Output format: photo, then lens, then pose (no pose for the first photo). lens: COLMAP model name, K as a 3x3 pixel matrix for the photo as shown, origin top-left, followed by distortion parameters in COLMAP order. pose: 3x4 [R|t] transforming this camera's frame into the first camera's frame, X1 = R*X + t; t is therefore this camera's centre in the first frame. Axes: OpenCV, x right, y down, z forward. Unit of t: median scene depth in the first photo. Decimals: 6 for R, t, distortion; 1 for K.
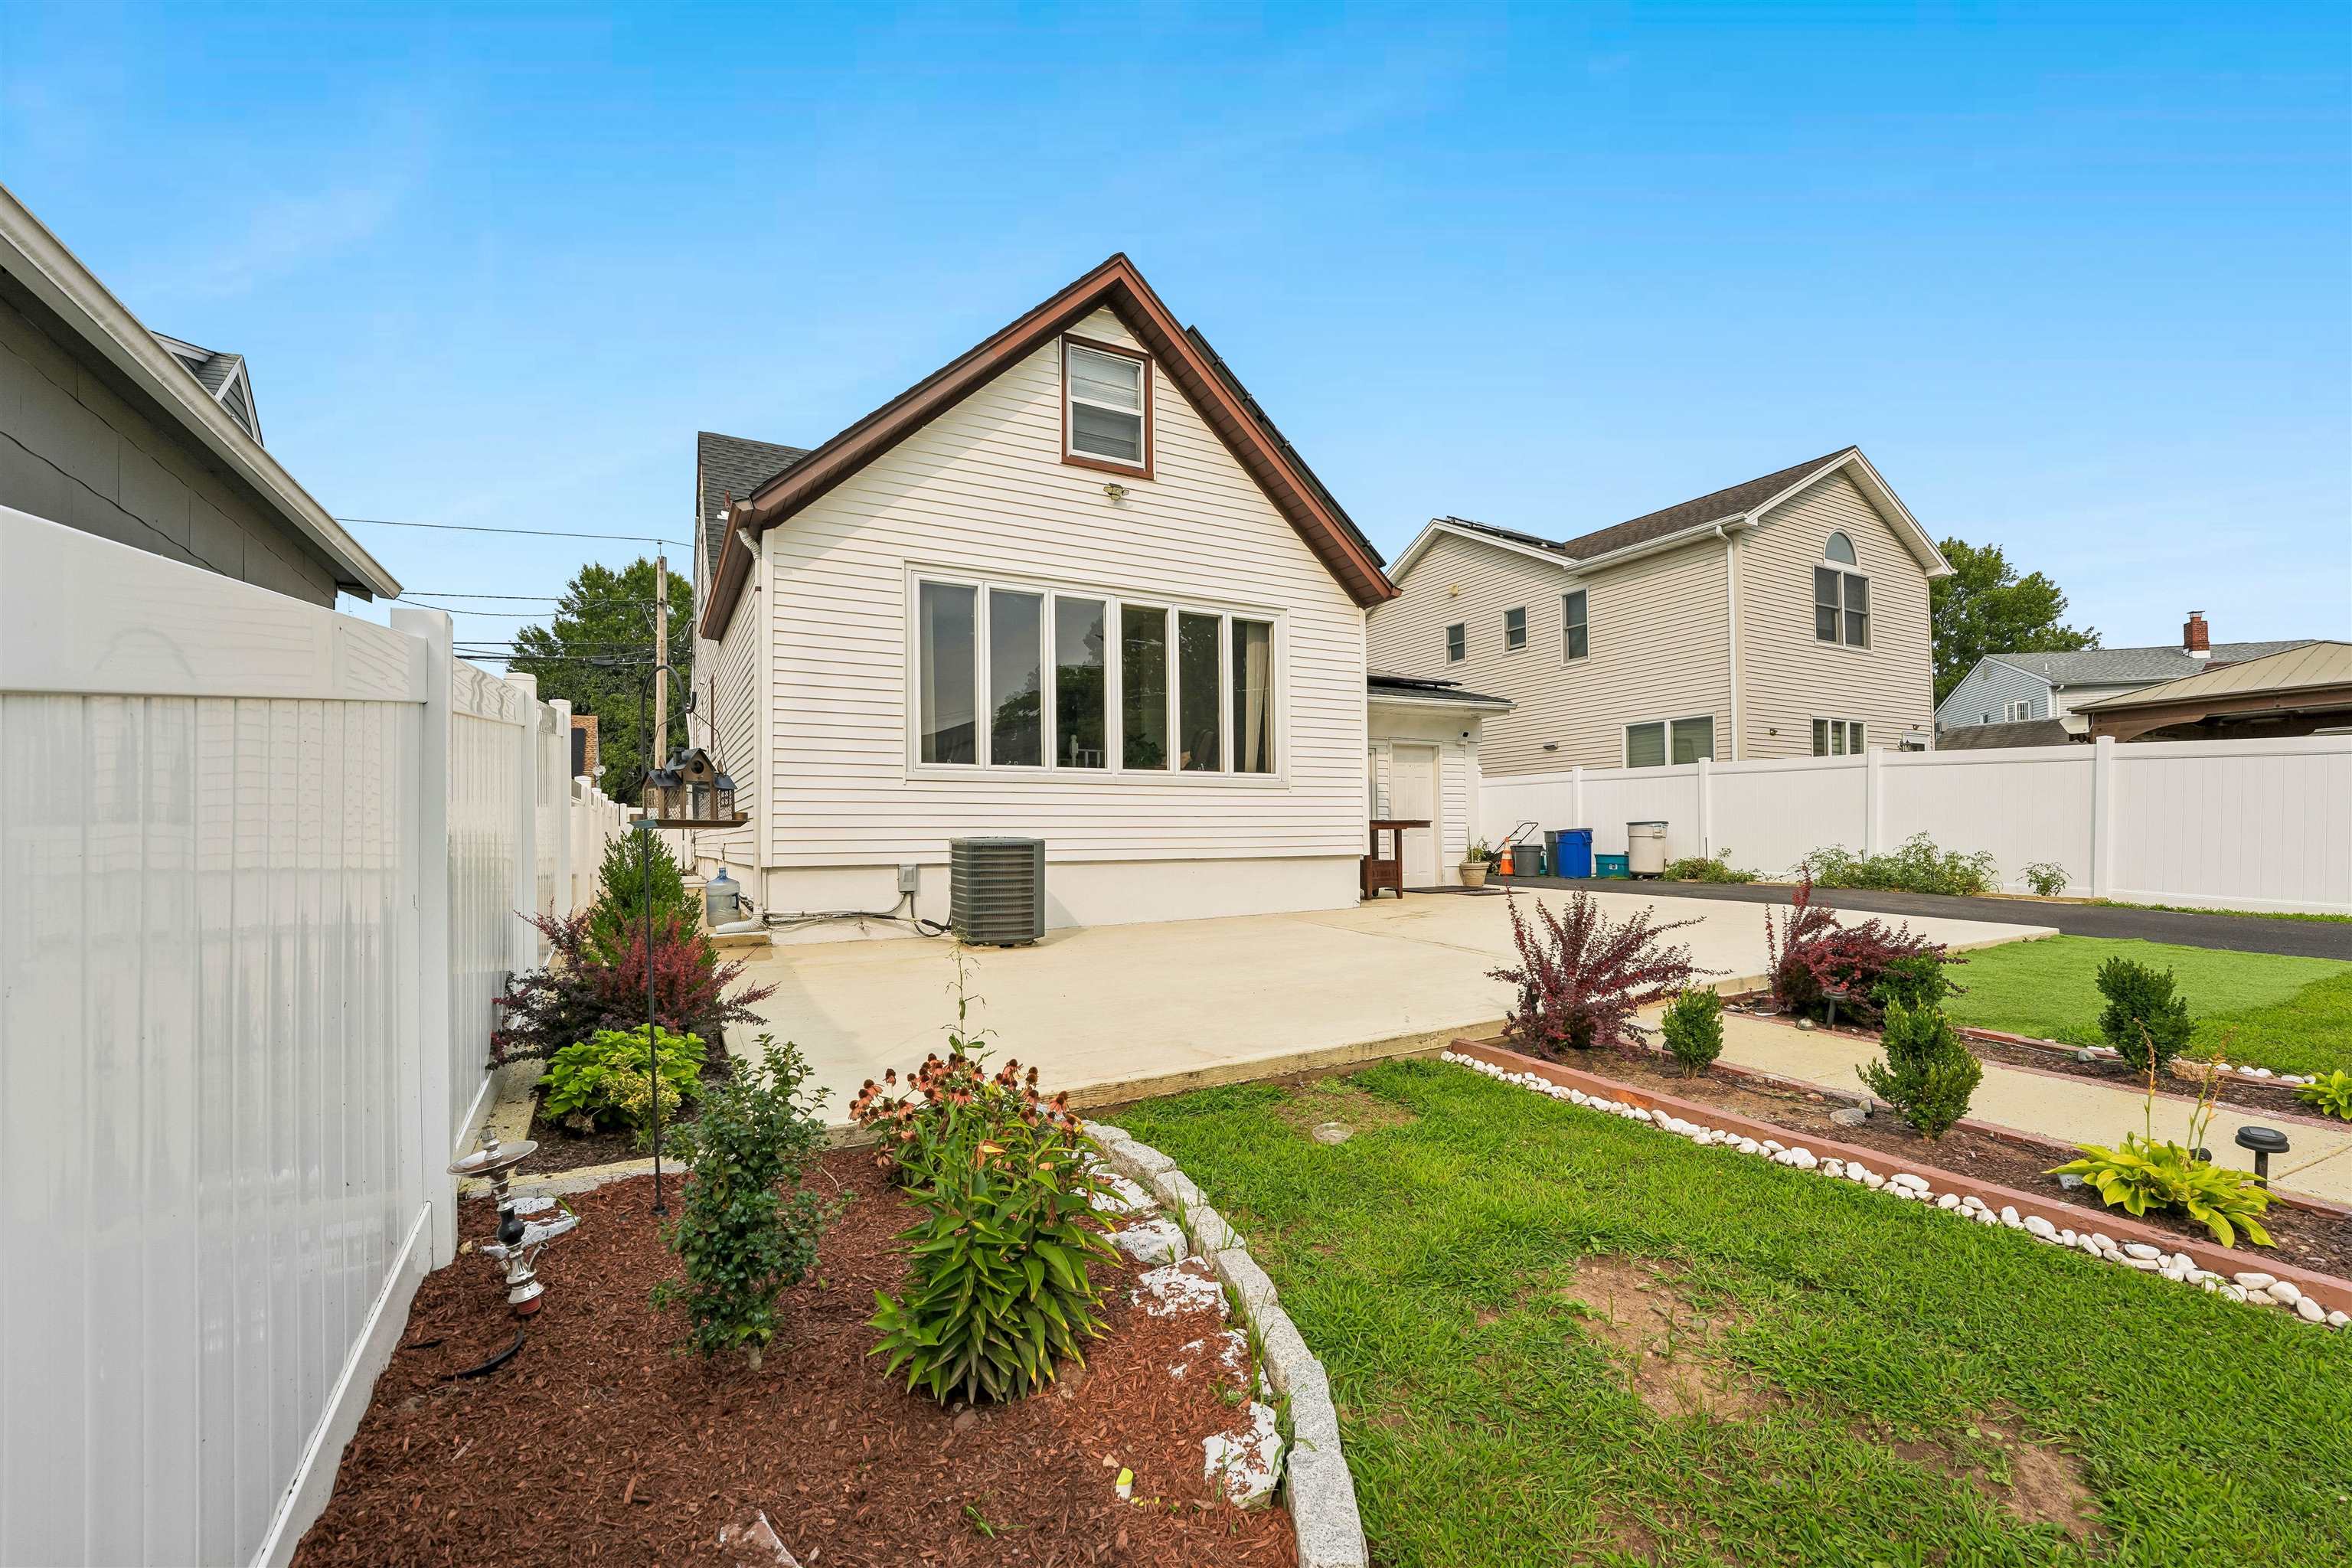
lens RADIAL K [[1027.6, 0, 1175.0], [0, 1027.6, 806.3], [0, 0, 1]] dist [-0.003570, -0.001796]
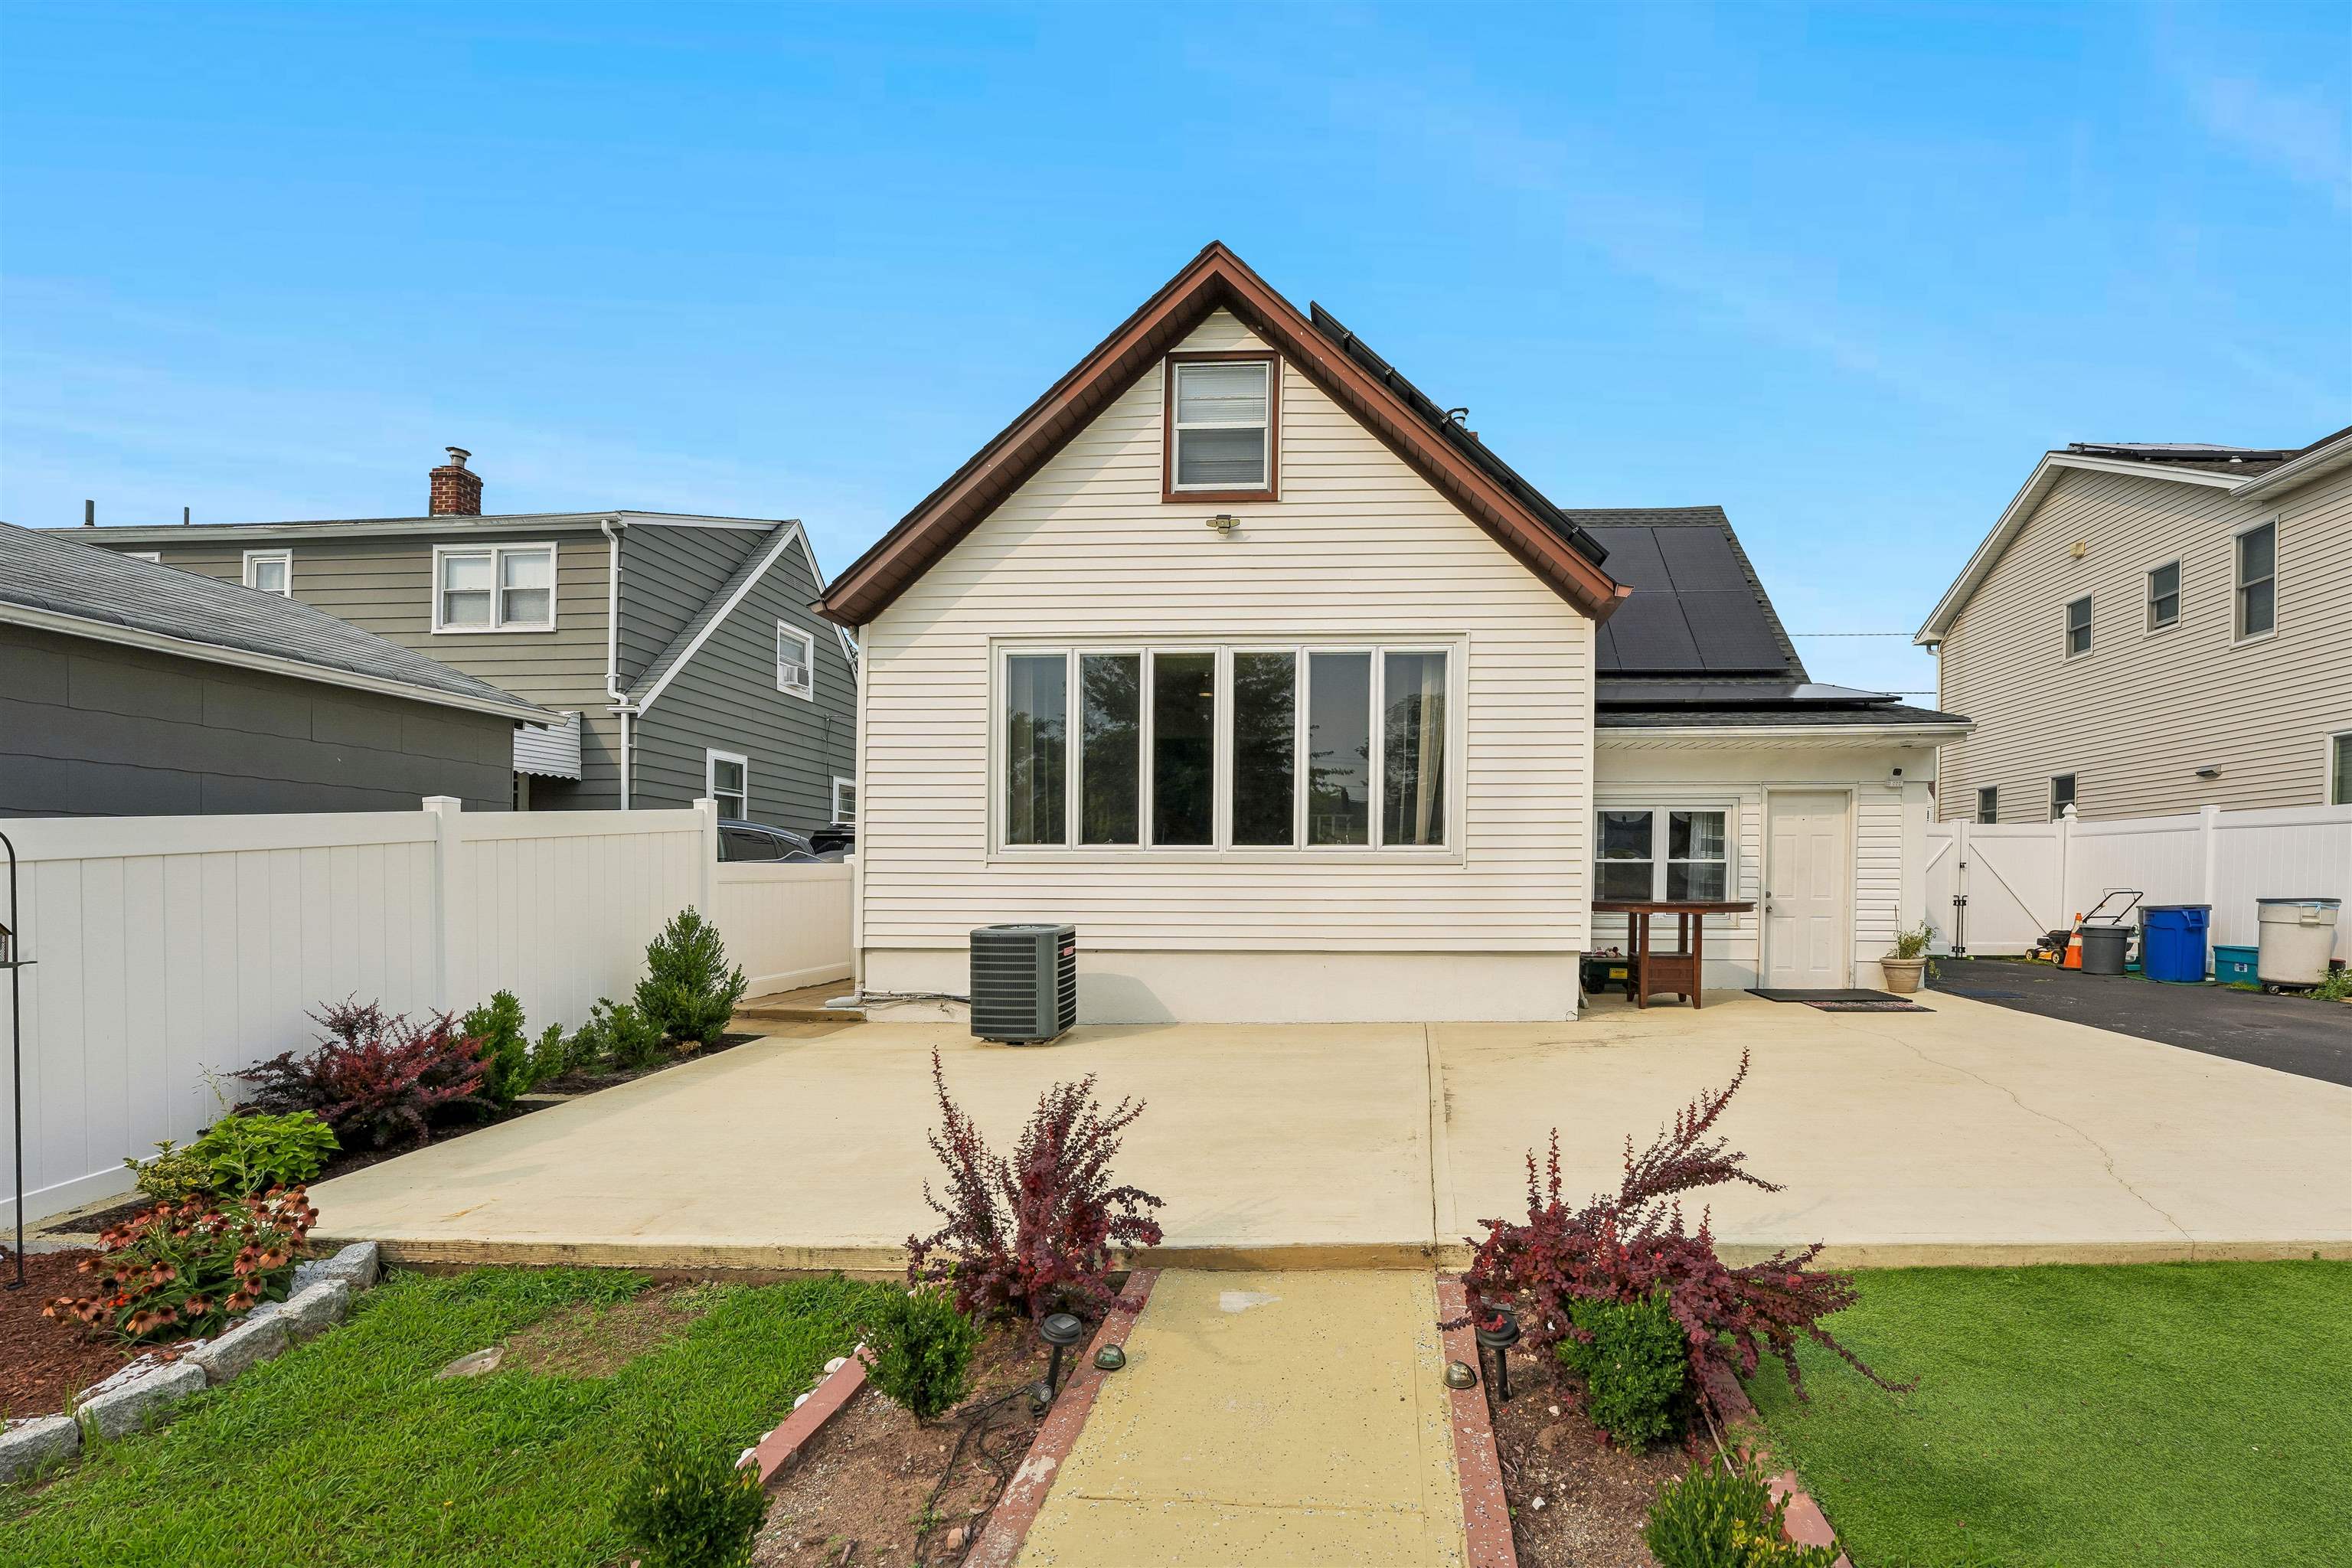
lens RADIAL K [[1027.6, 0, 1239.5], [0, 1027.6, 897.3], [0, 0, 1]] dist [-0.003570, -0.001796]
pose [[0.846384, 0.015888, -0.532336, 0.407937], [0.008912, 0.998992, 0.043984, -0.028371], [0.532499, -0.041971, 0.845390, 0.252480]]
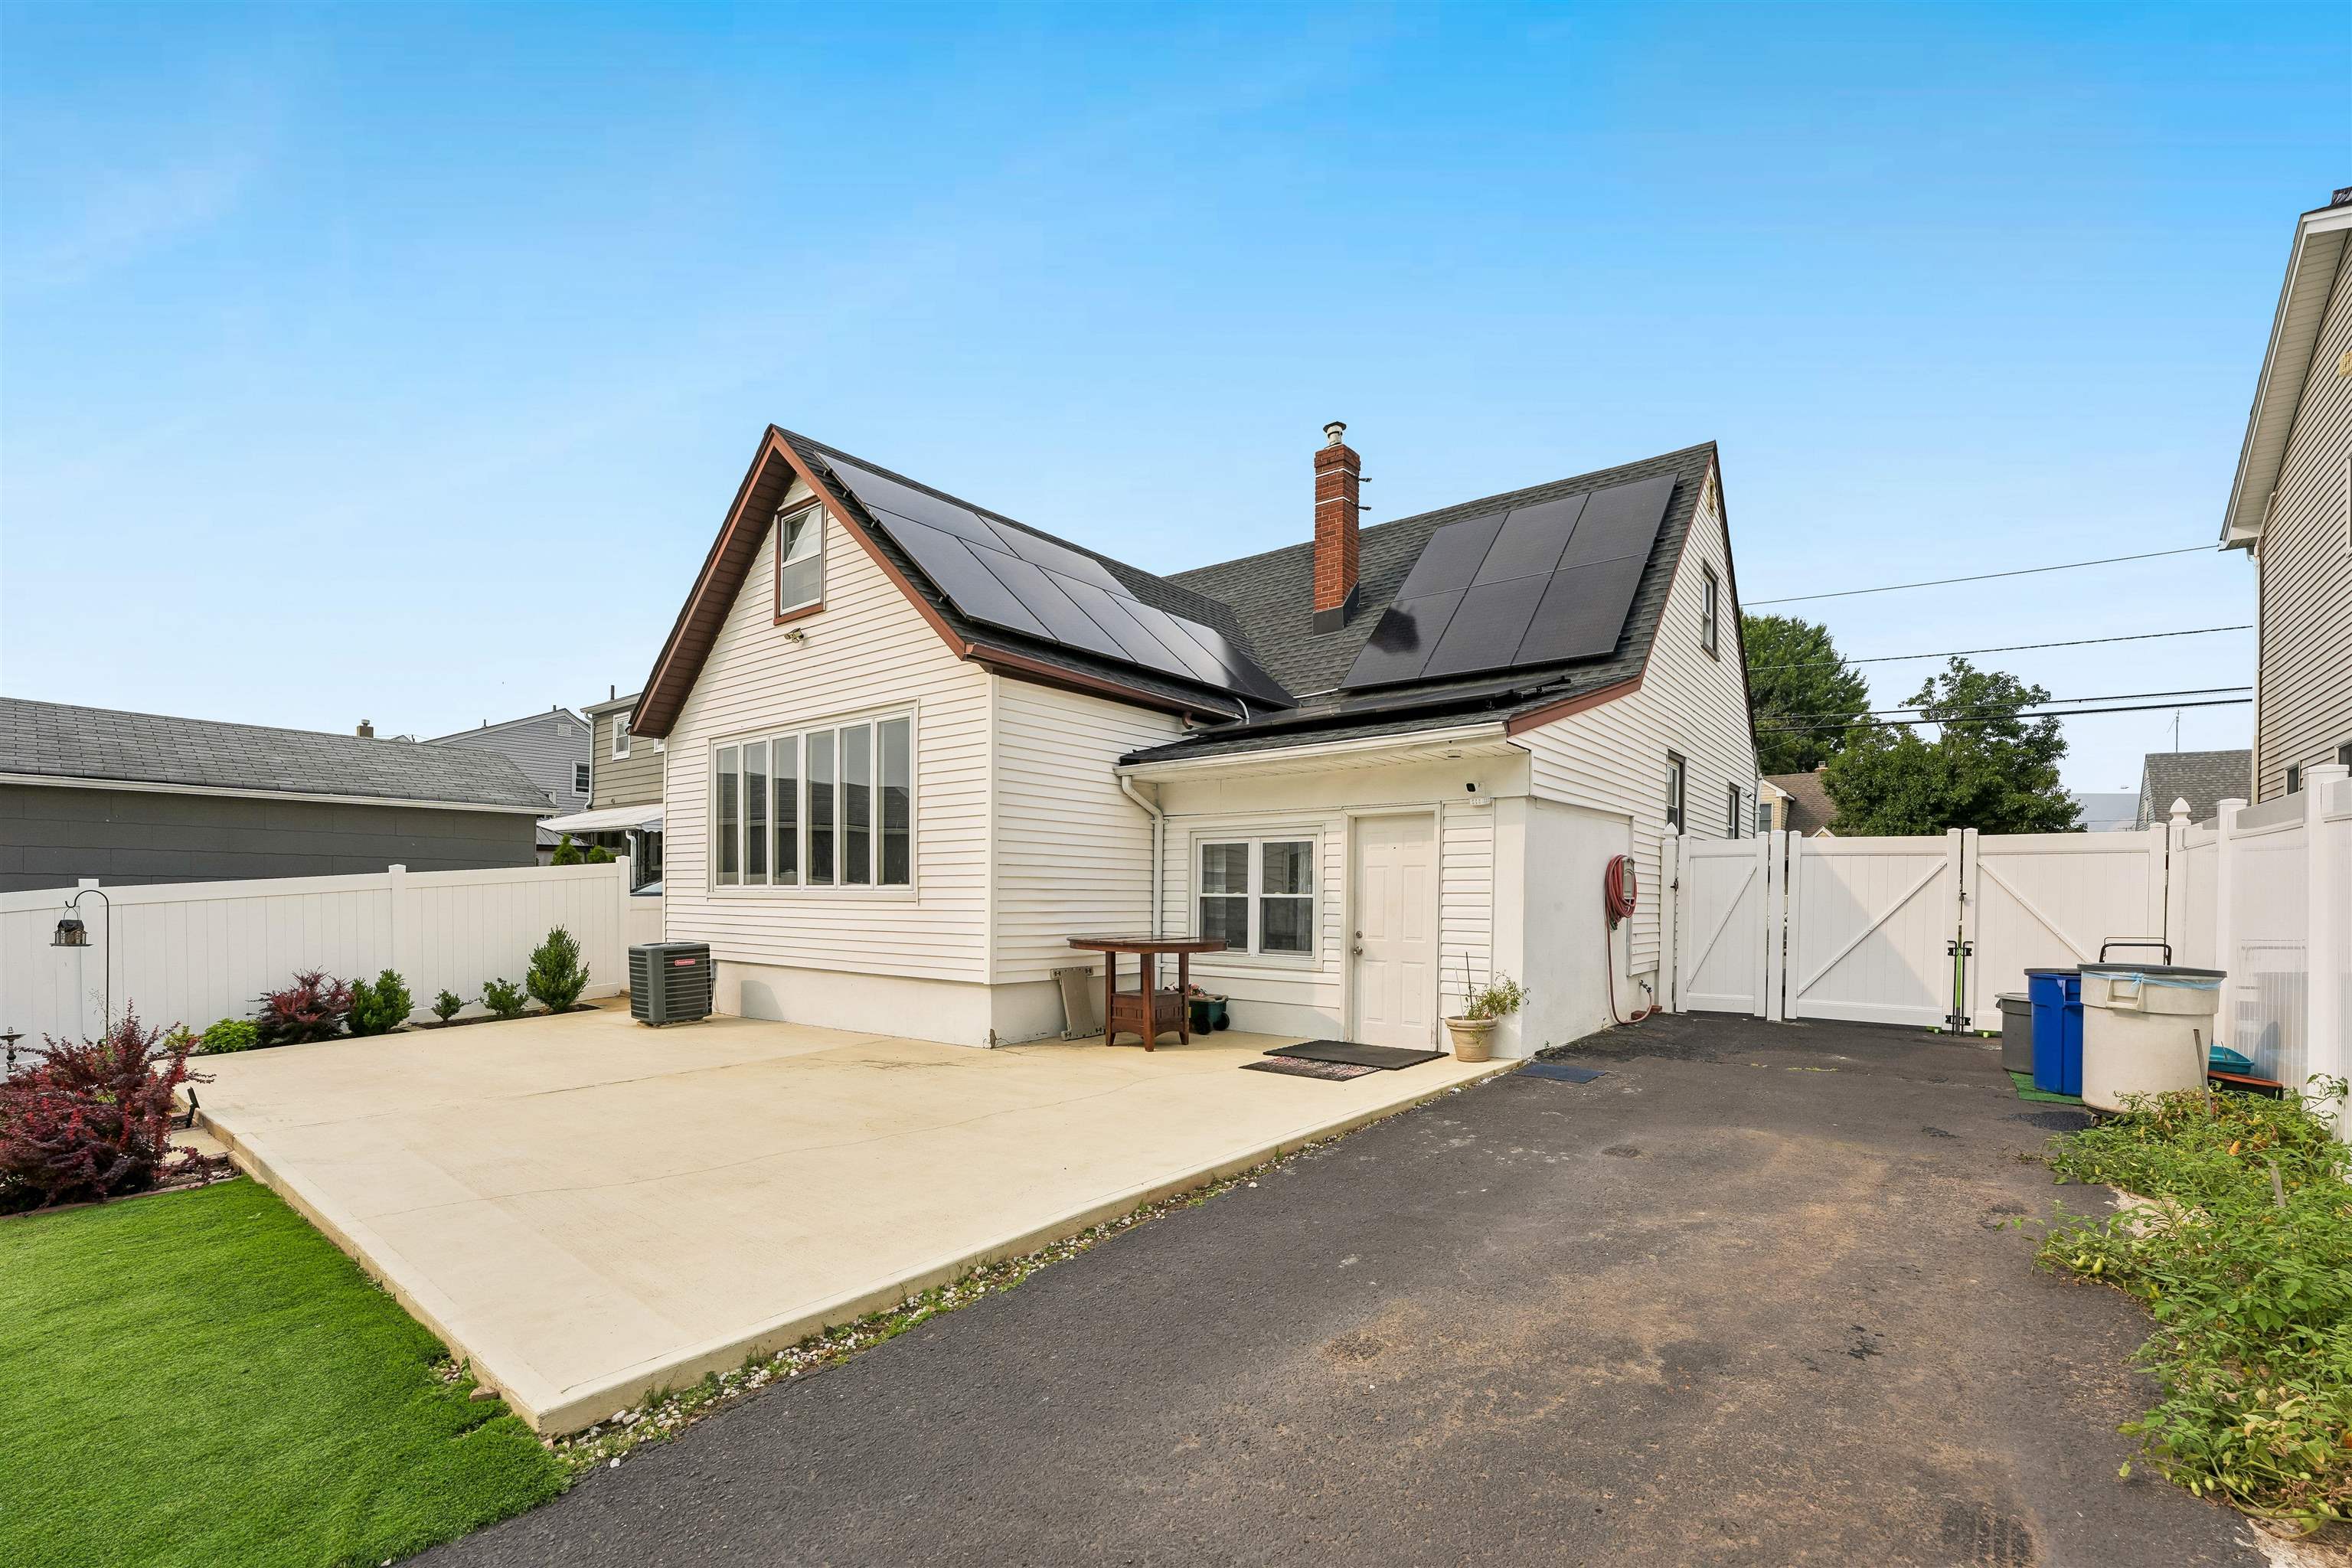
lens RADIAL K [[1027.6, 0, 1161.3], [0, 1027.6, 889.6], [0, 0, 1]] dist [-0.003570, -0.001796]
pose [[0.364844, 0.007238, -0.931040, 1.097227], [0.021785, 0.999630, 0.016308, -0.038760], [0.930814, -0.026232, 0.364551, 0.929700]]
